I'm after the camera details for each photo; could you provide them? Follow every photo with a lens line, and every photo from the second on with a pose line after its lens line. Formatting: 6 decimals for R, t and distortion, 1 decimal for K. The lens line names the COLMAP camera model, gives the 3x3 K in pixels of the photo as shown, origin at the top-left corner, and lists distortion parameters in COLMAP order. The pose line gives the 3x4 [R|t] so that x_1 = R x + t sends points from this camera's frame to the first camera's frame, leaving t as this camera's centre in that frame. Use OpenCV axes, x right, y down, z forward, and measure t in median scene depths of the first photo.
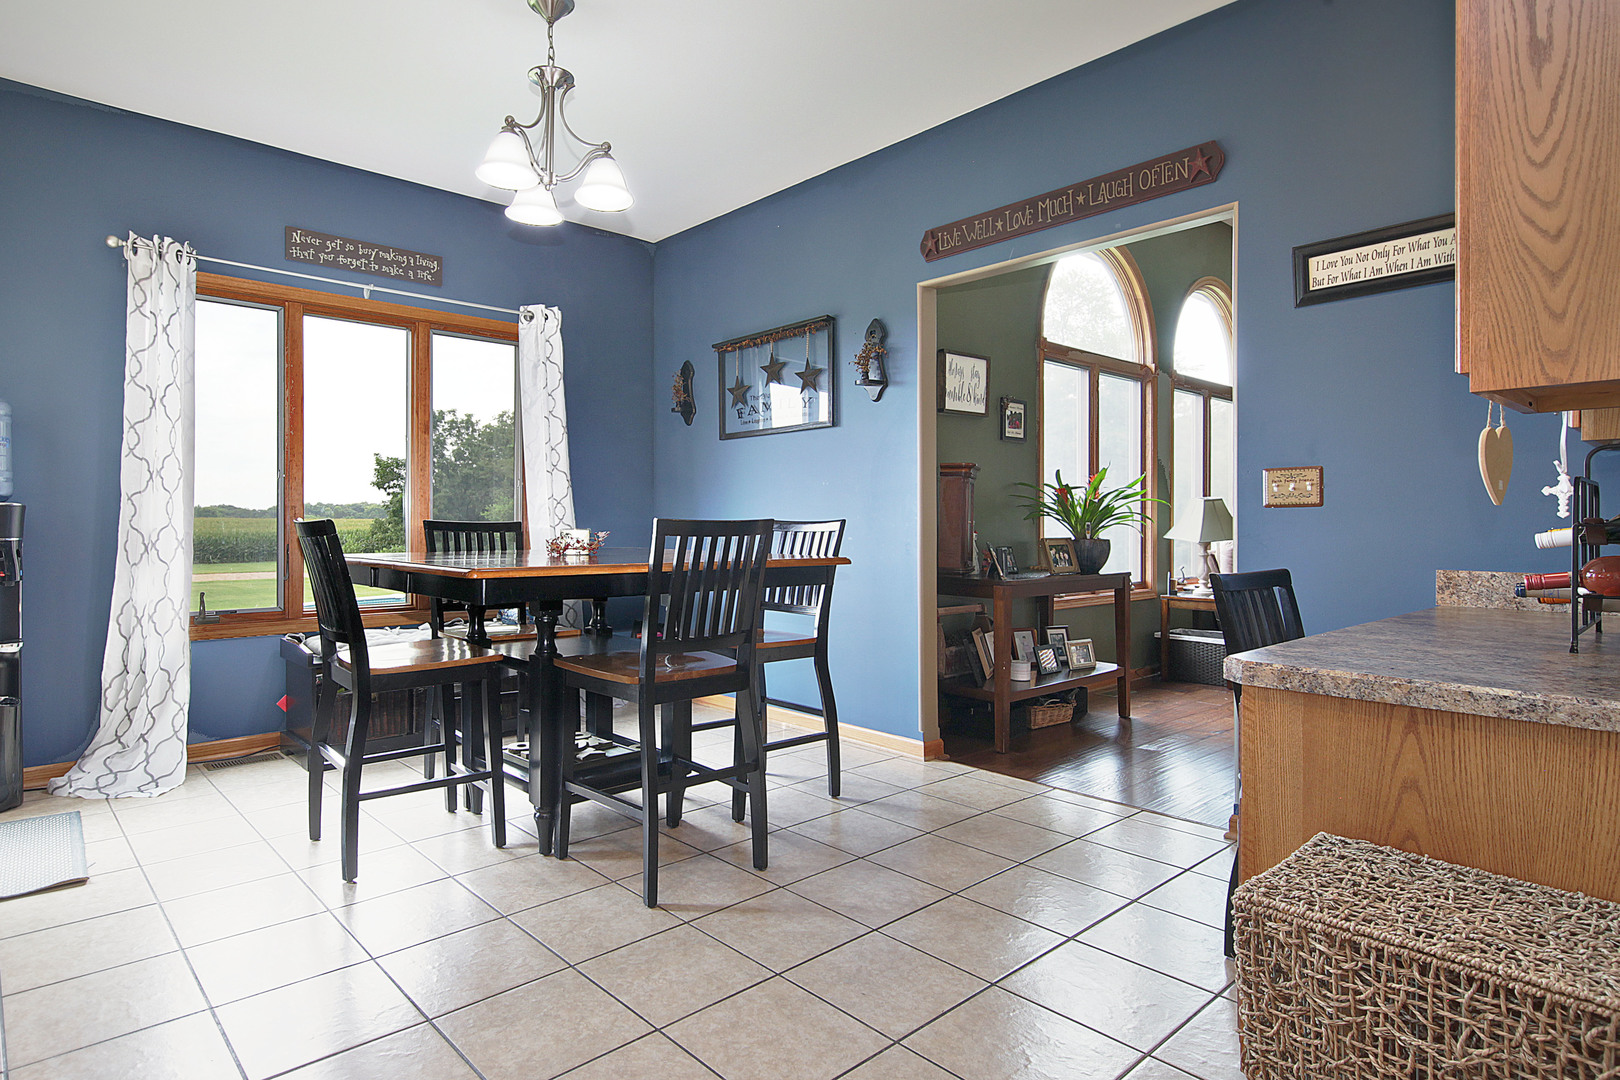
lens RADIAL K [[888.0, 0, 745.9], [0, 888.0, 526.9], [0, 0, 1]] dist [0.006902, -0.002724]
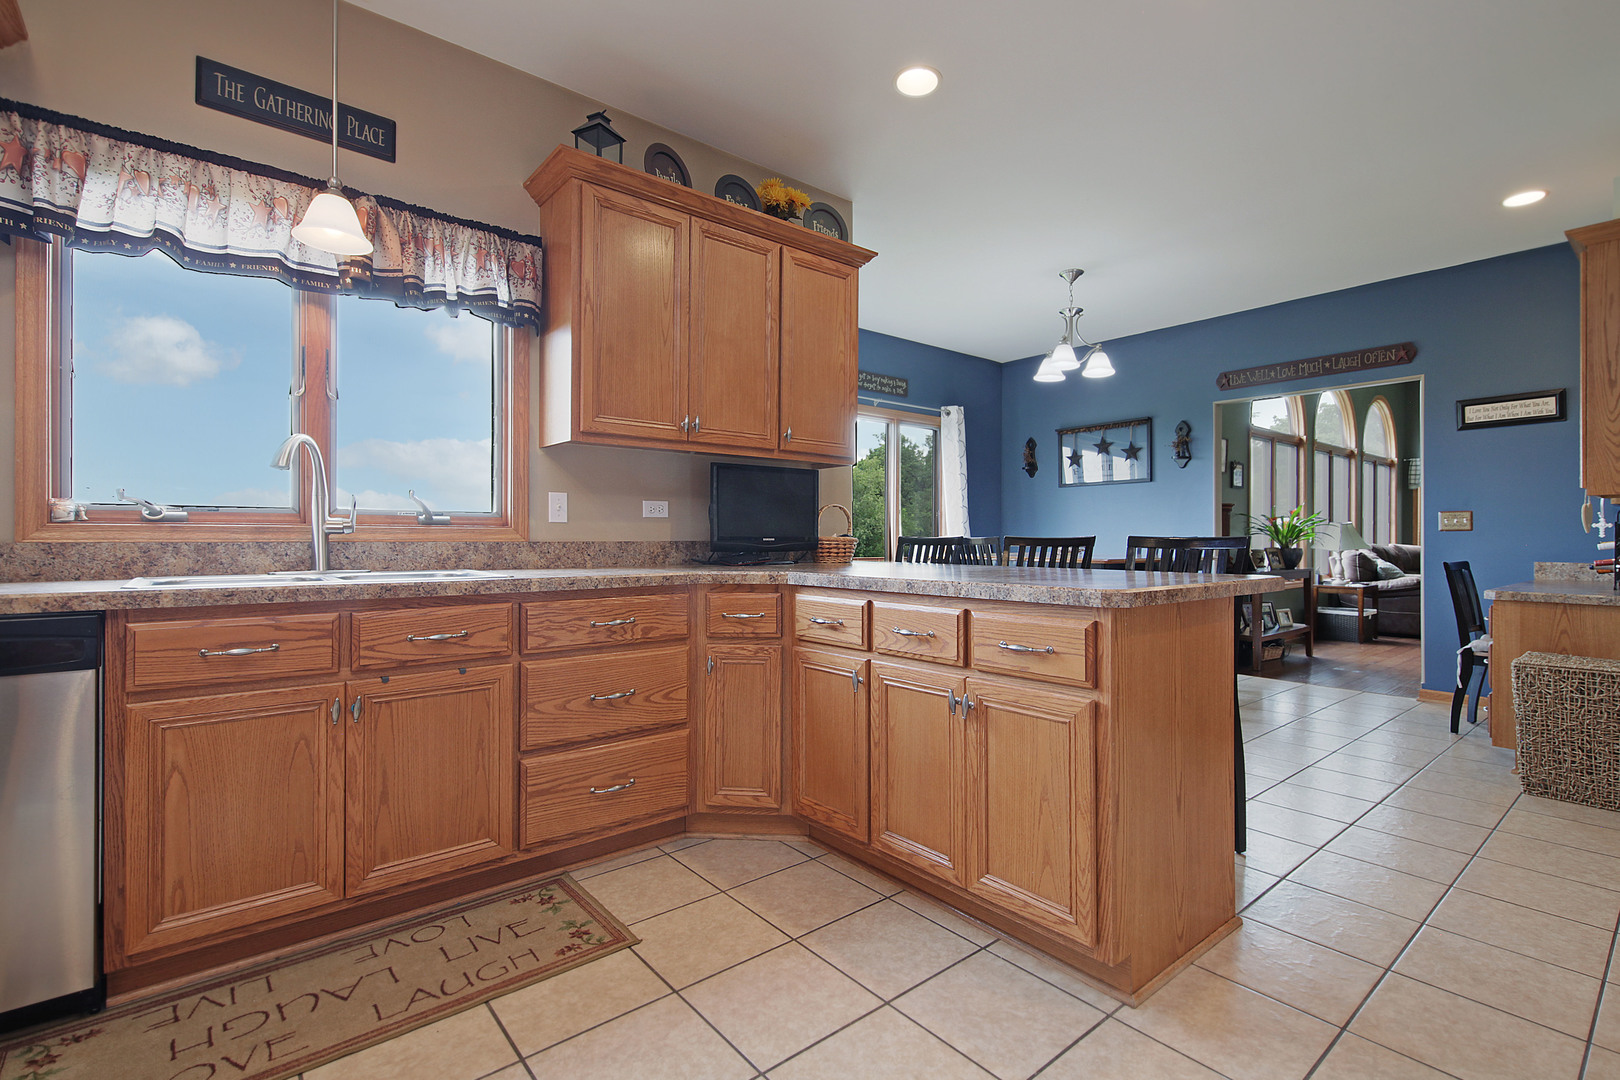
lens RADIAL K [[799.0, 0, 795.3], [0, 799.0, 540.1], [0, 0, 1]] dist [0.001358, -0.000667]
pose [[0.999992, 0.000508, 0.003967, -0.676978], [-0.000505, 1.000000, -0.000679, -0.000045], [-0.003968, 0.000677, 0.999992, -0.608254]]
